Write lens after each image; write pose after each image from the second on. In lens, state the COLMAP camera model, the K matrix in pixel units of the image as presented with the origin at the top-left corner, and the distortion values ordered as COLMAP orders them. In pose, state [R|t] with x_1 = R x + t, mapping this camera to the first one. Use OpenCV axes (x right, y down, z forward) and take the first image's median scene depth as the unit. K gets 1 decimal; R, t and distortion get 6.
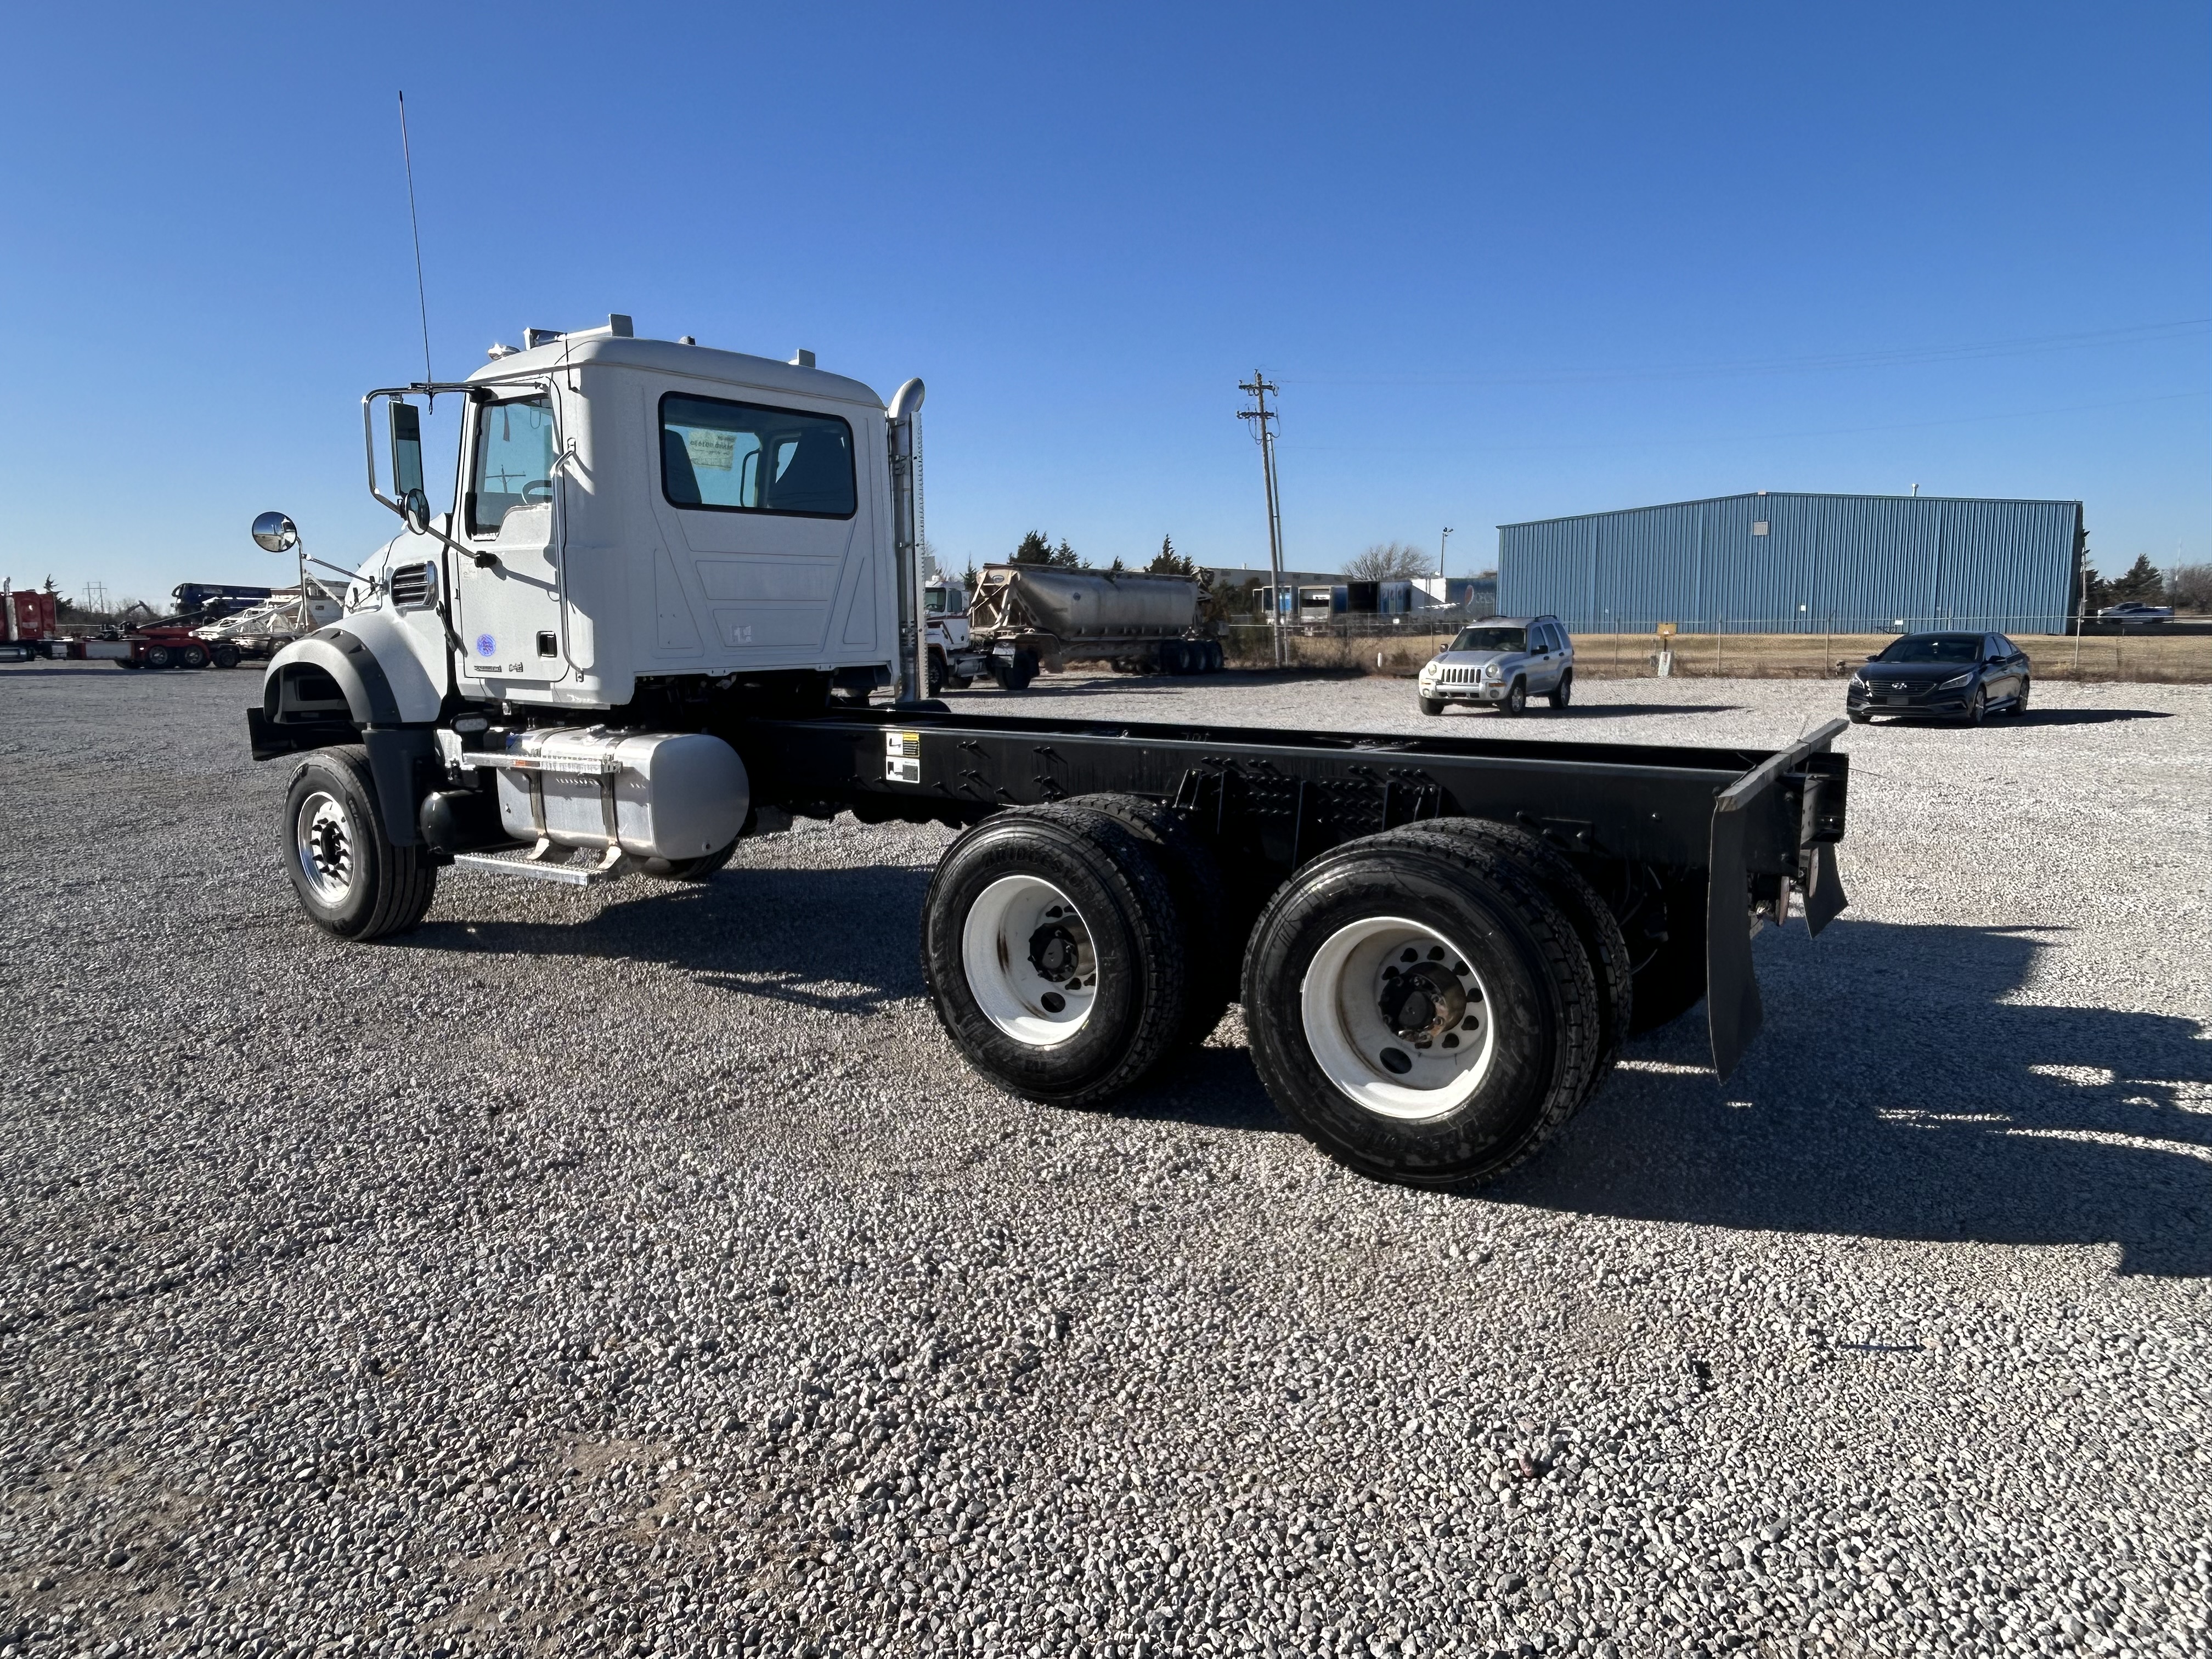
lens RADIAL K [[1401.8, 0, 1098.0], [0, 1401.8, 827.8], [0, 0, 1]] dist [-0.002279, 0.000354]
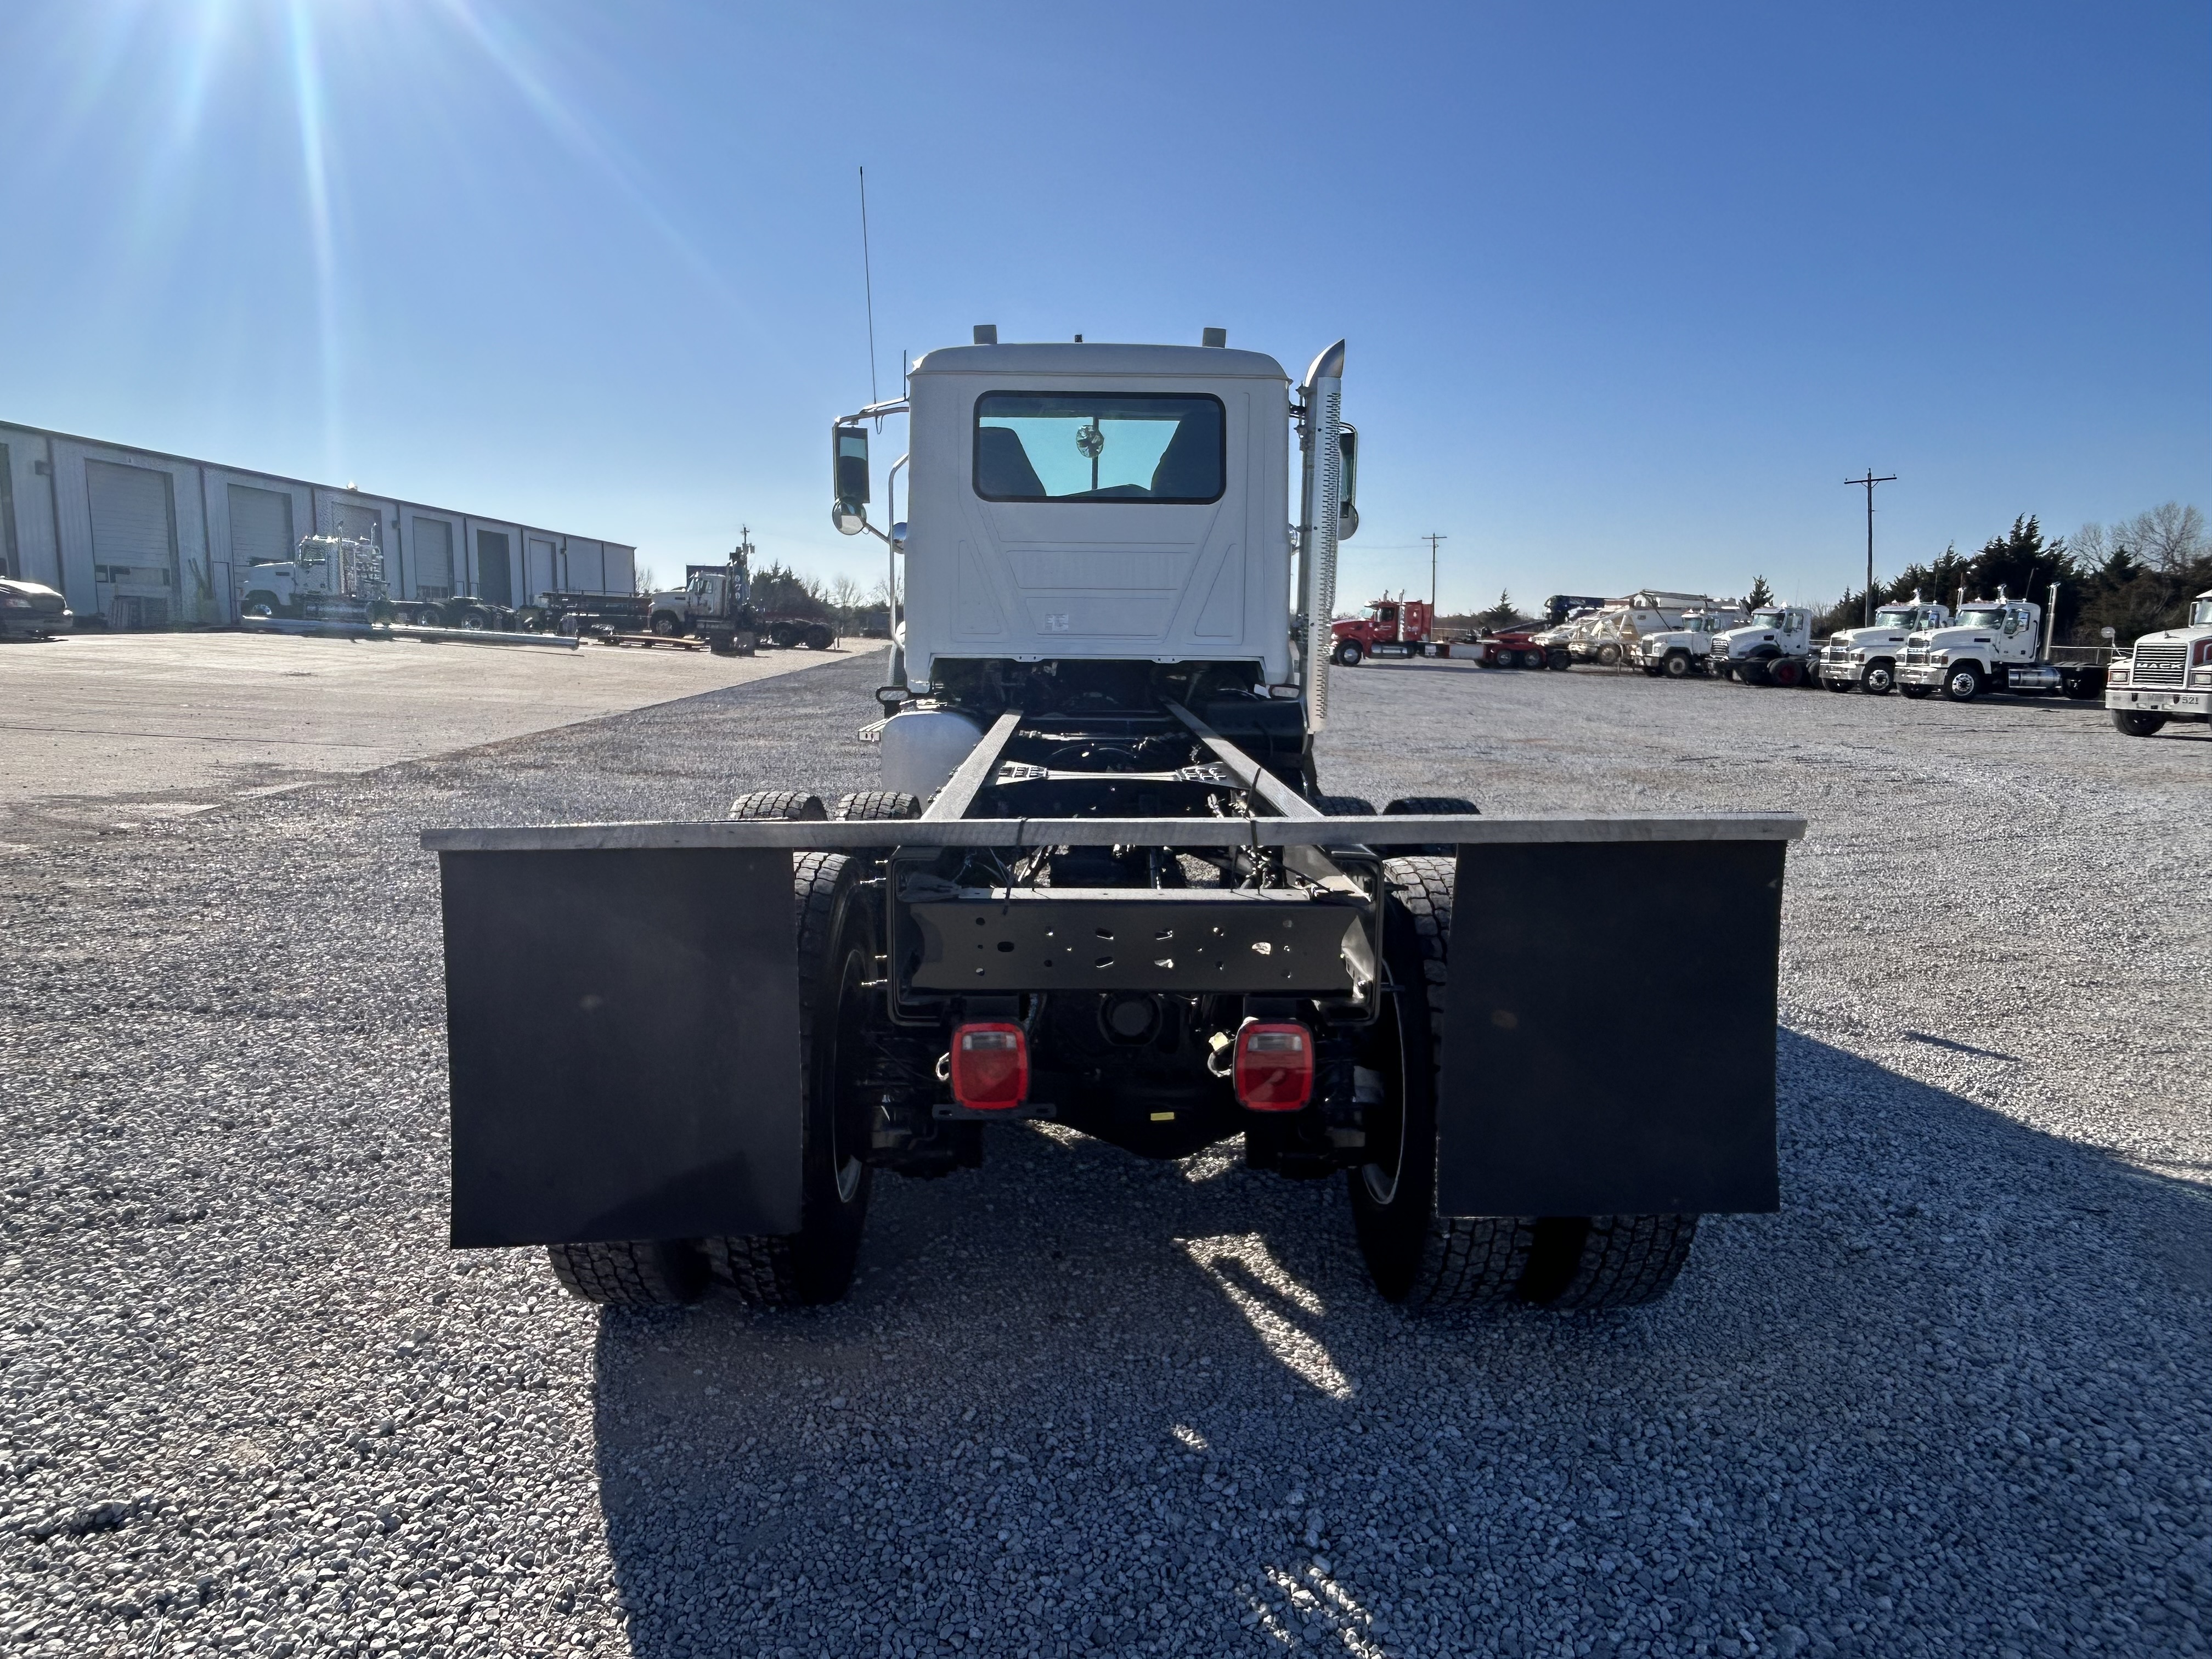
lens RADIAL K [[1401.8, 0, 1098.0], [0, 1401.8, 827.8], [0, 0, 1]] dist [-0.002279, 0.000354]
pose [[0.606627, 0.127080, -0.784764, 0.800272], [-0.134025, 0.989360, 0.056609, -0.071498], [0.783607, 0.070837, 0.617205, 0.558095]]
